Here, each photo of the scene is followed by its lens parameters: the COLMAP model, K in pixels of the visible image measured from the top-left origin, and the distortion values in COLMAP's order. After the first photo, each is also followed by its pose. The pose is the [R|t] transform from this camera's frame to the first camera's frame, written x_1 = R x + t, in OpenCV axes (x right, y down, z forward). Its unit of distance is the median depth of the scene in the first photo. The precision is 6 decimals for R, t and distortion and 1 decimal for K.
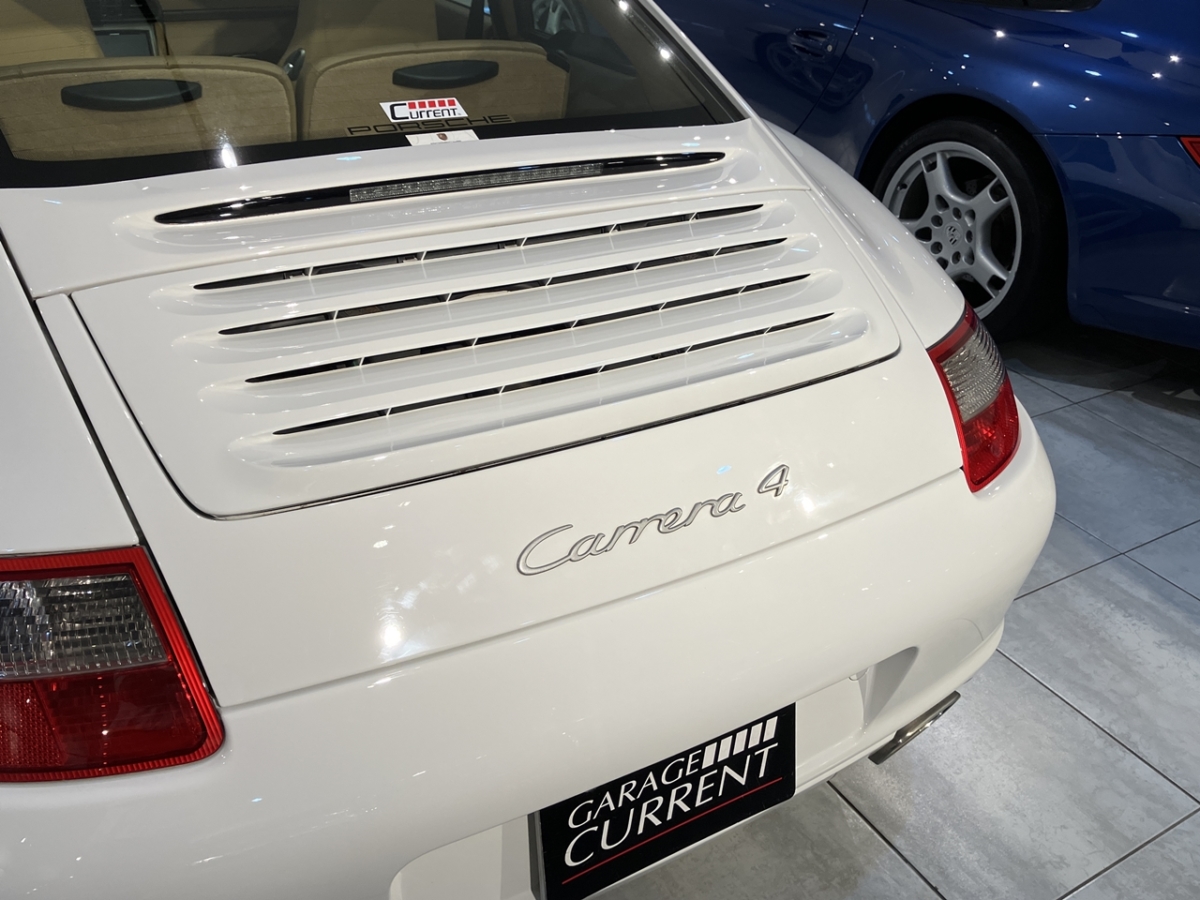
lens RADIAL K [[1105.2, 0, 599.0], [0, 1105.2, 429.7], [0, 0, 1]] dist [0.142616, -0.448881]
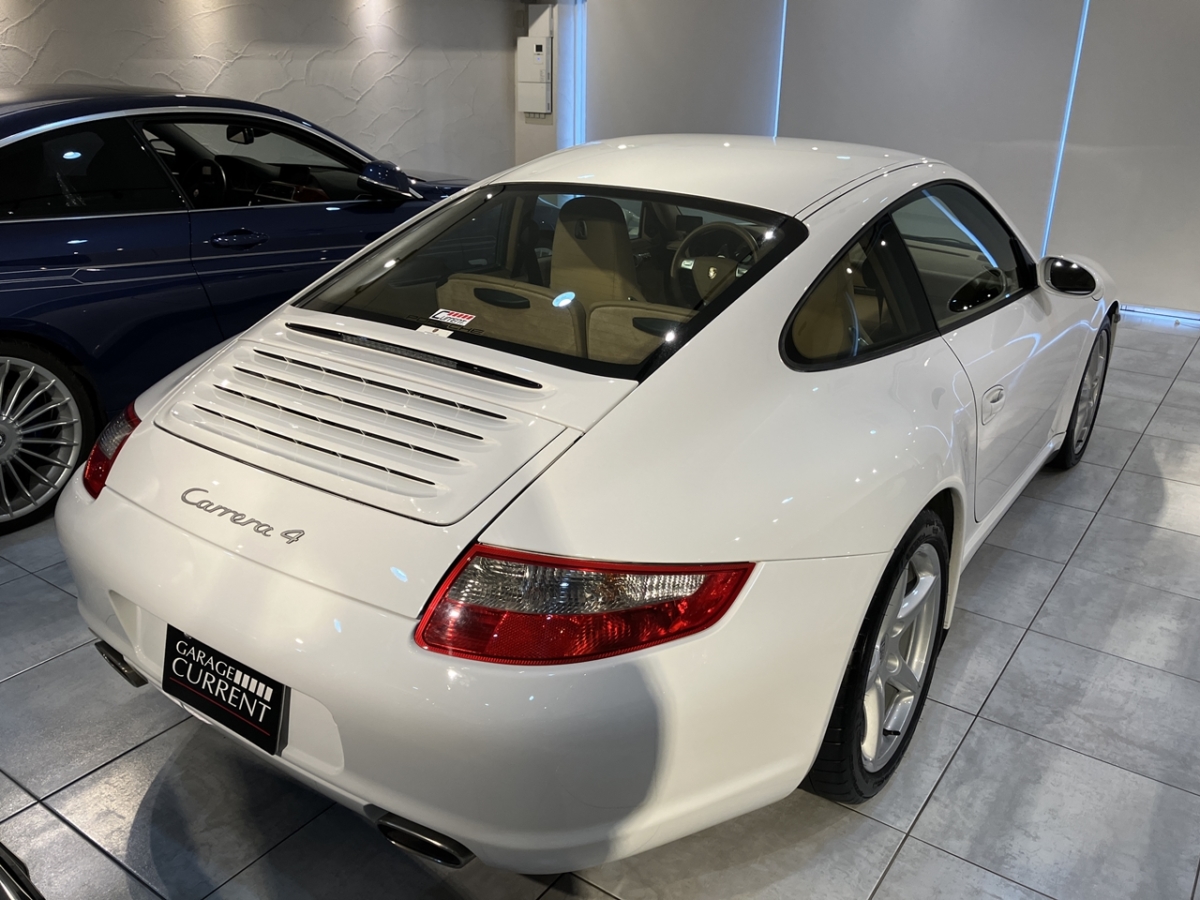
lens RADIAL K [[1007.8, 0, 580.7], [0, 1007.8, 432.7], [0, 0, 1]] dist [0.012588, -0.003303]
pose [[0.391674, 0.260853, -0.882353, 1.362745], [-0.454501, 0.888658, 0.060965, -0.317357], [0.800013, 0.377152, 0.466622, 0.503376]]
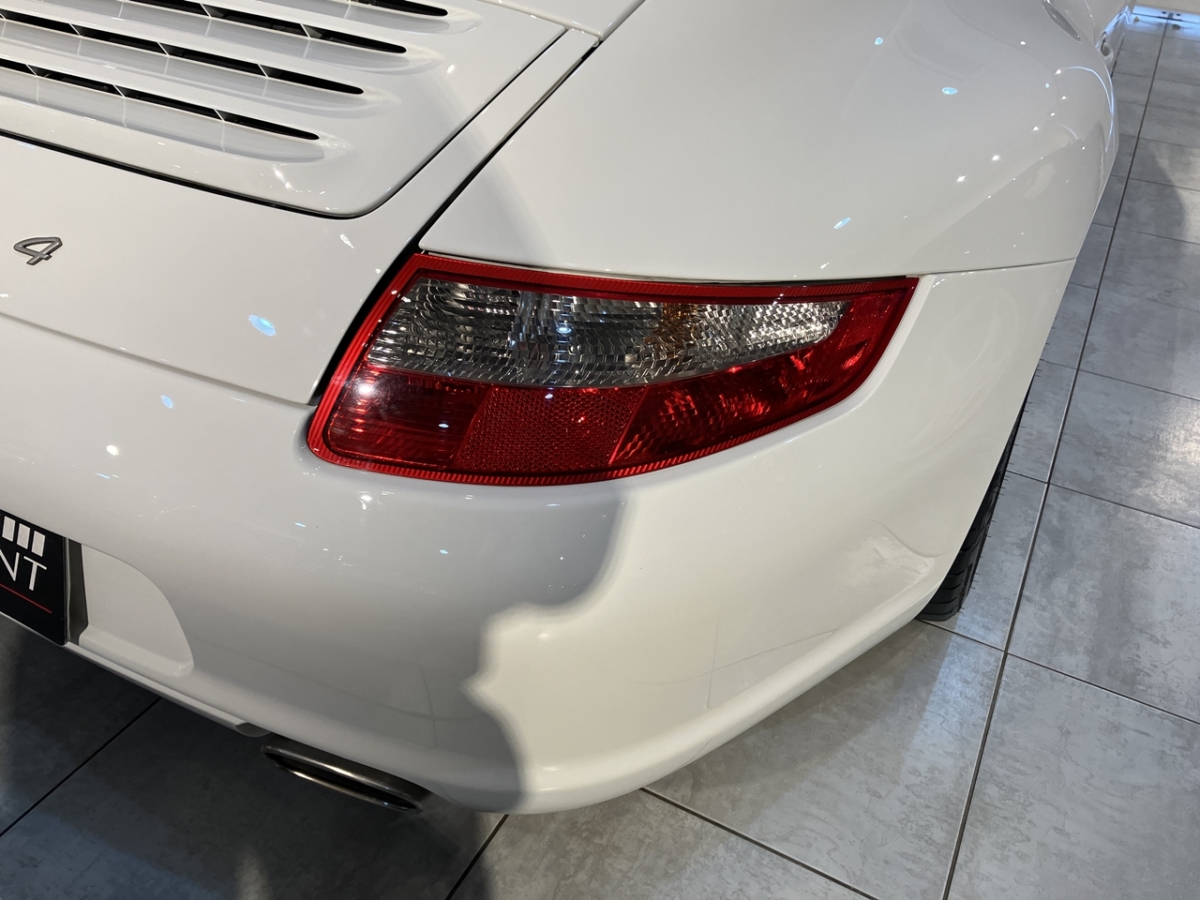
lens RADIAL K [[1007.8, 0, 580.7], [0, 1007.8, 432.7], [0, 0, 1]] dist [0.012588, -0.003303]
pose [[0.511376, 0.444025, -0.735756, 0.835783], [-0.444320, 0.869464, 0.215899, -0.151807], [0.735578, 0.216506, 0.641912, 0.721044]]
